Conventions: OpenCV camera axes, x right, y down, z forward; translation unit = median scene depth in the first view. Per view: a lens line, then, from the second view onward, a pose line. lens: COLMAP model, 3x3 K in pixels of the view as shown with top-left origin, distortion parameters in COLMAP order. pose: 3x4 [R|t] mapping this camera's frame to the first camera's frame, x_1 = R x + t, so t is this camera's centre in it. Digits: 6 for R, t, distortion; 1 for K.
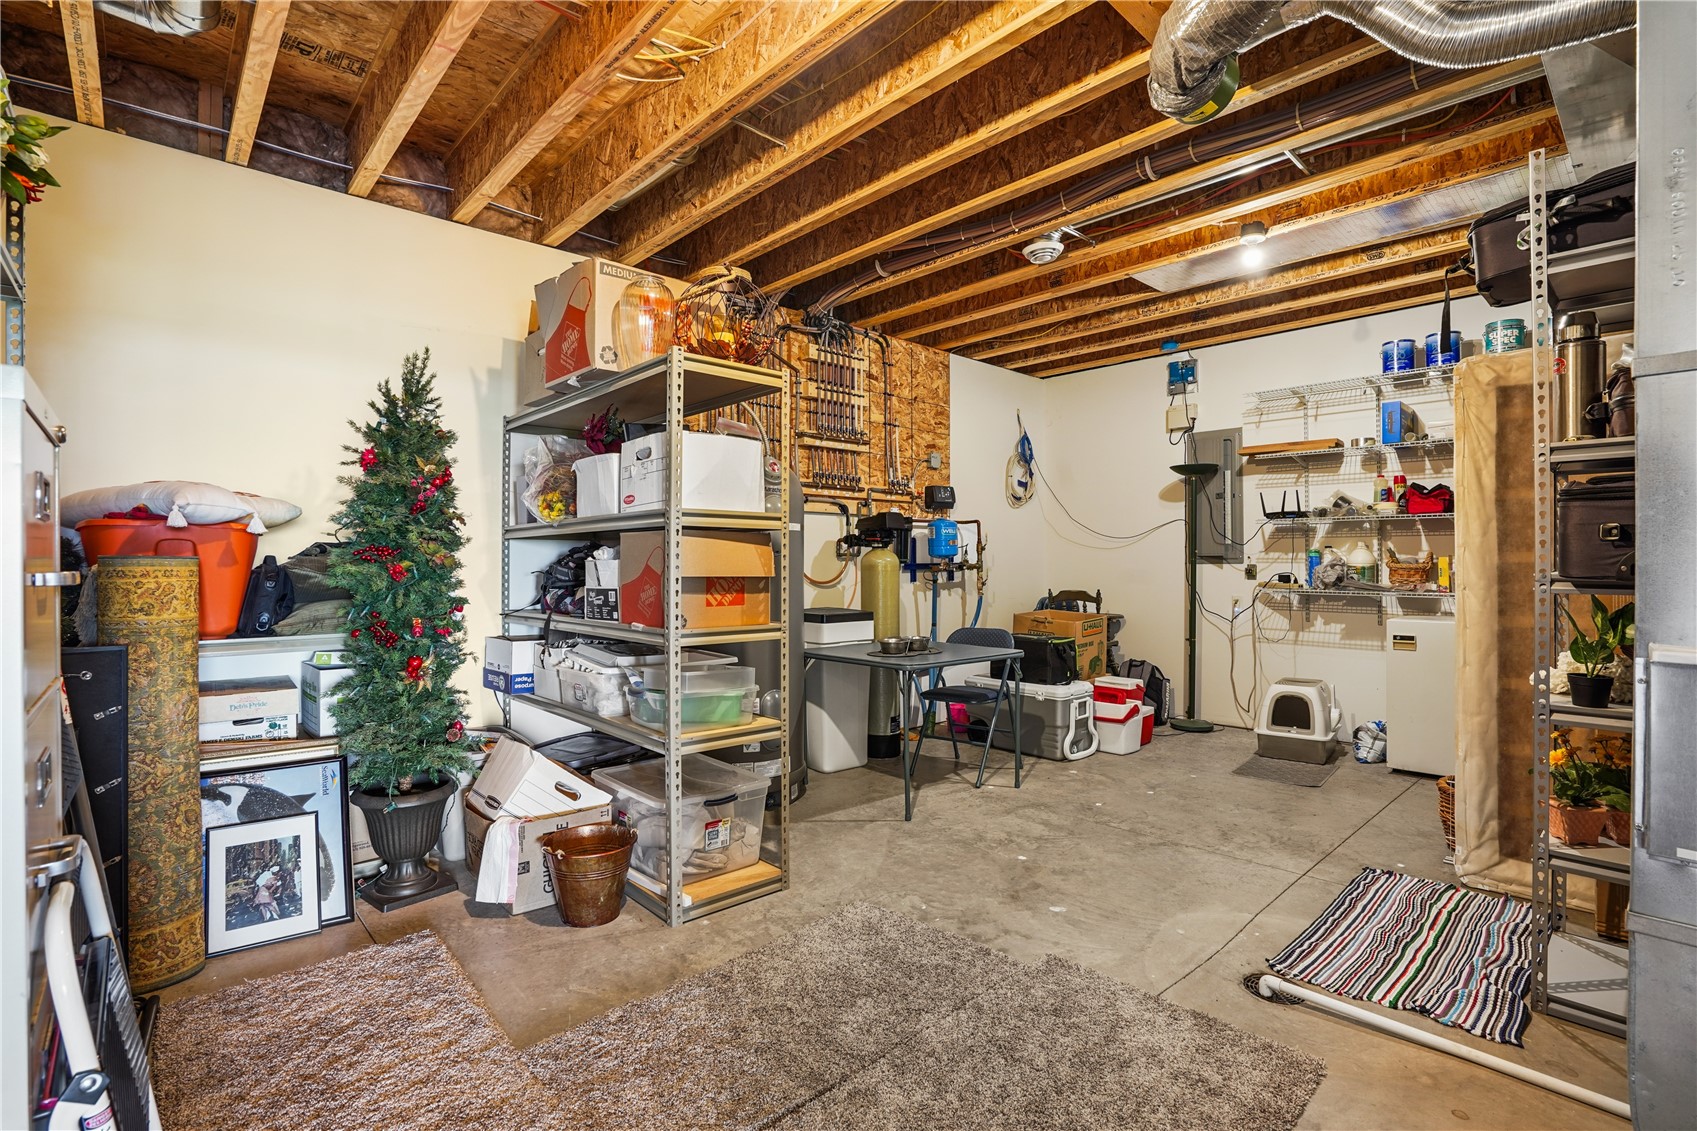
lens RADIAL K [[787.0, 0, 849.6], [0, 787.0, 563.0], [0, 0, 1]] dist [-0.001274, 0.001058]
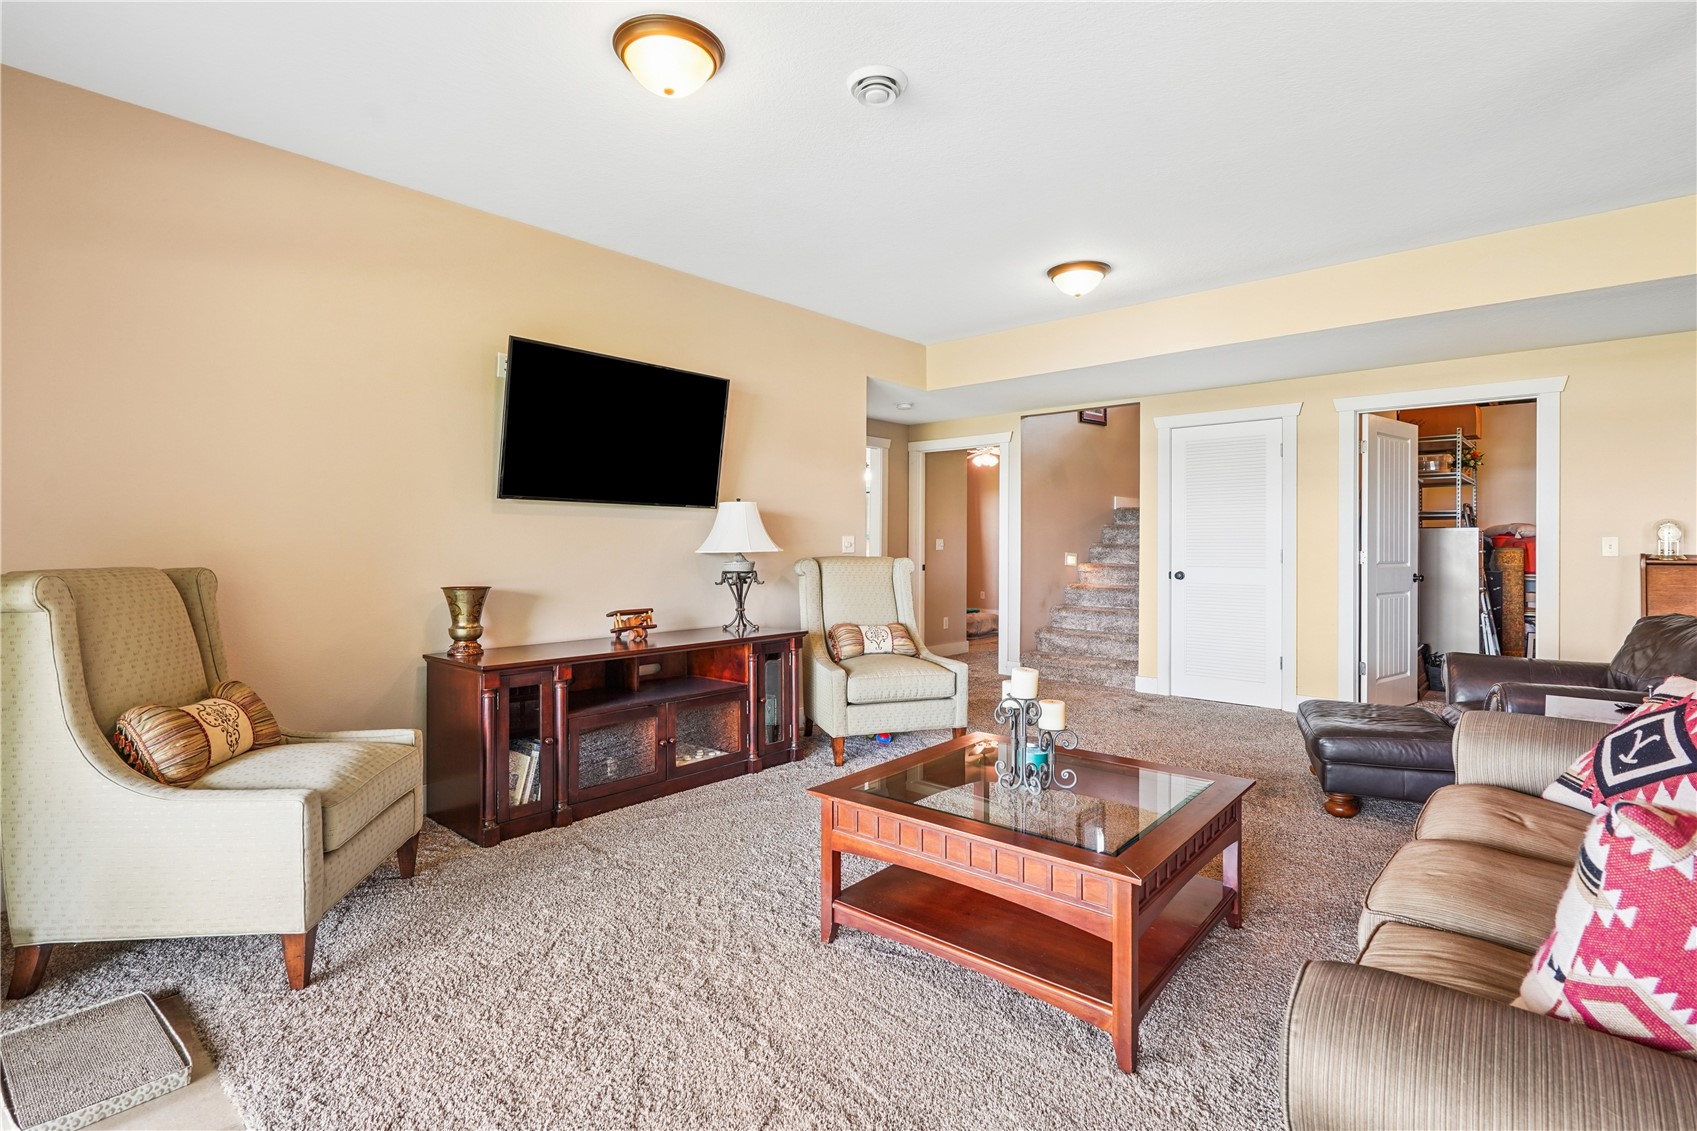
lens RADIAL K [[787.0, 0, 849.0], [0, 787.0, 561.3], [0, 0, 1]] dist [-0.001274, 0.001058]
pose [[0.106134, 0.011255, -0.994288, 2.182845], [0.000814, 0.999935, 0.011406, 0.011849], [0.994351, -0.002020, 0.106118, -2.195517]]
